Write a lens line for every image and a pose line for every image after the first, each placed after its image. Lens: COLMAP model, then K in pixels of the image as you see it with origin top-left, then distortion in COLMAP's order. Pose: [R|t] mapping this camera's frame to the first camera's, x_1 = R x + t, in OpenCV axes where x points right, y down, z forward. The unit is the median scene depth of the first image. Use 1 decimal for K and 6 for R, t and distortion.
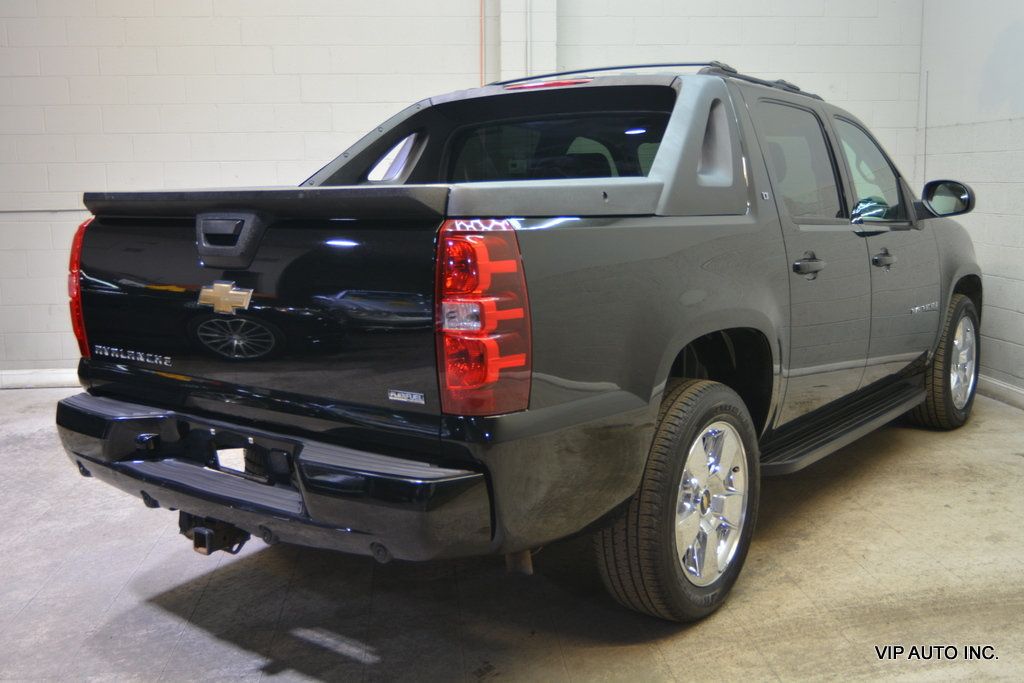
lens RADIAL K [[1074.1, 0, 512.0], [0, 1074.1, 341.5], [0, 0, 1]] dist [-0.004731, -0.011773]
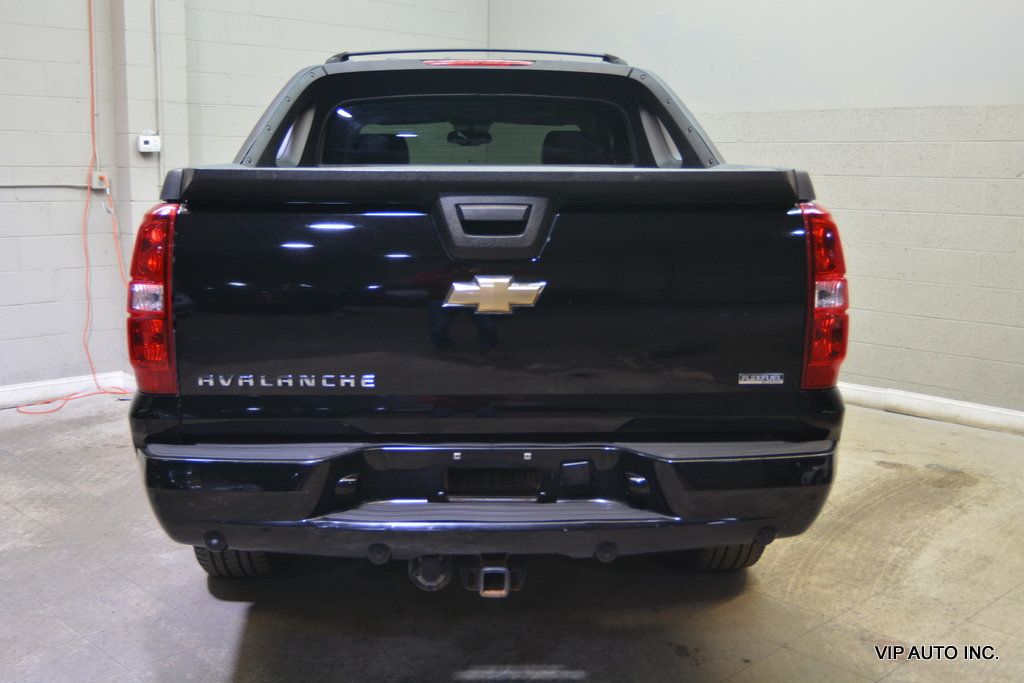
lens RADIAL K [[1109.0, 0, 512.0], [0, 1109.0, 341.5], [0, 0, 1]] dist [-0.017905, -0.014435]
pose [[0.753626, -0.082438, 0.652114, -0.809038], [0.077730, 0.996320, 0.036122, -0.033393], [-0.652691, 0.023467, 0.757260, 0.312489]]
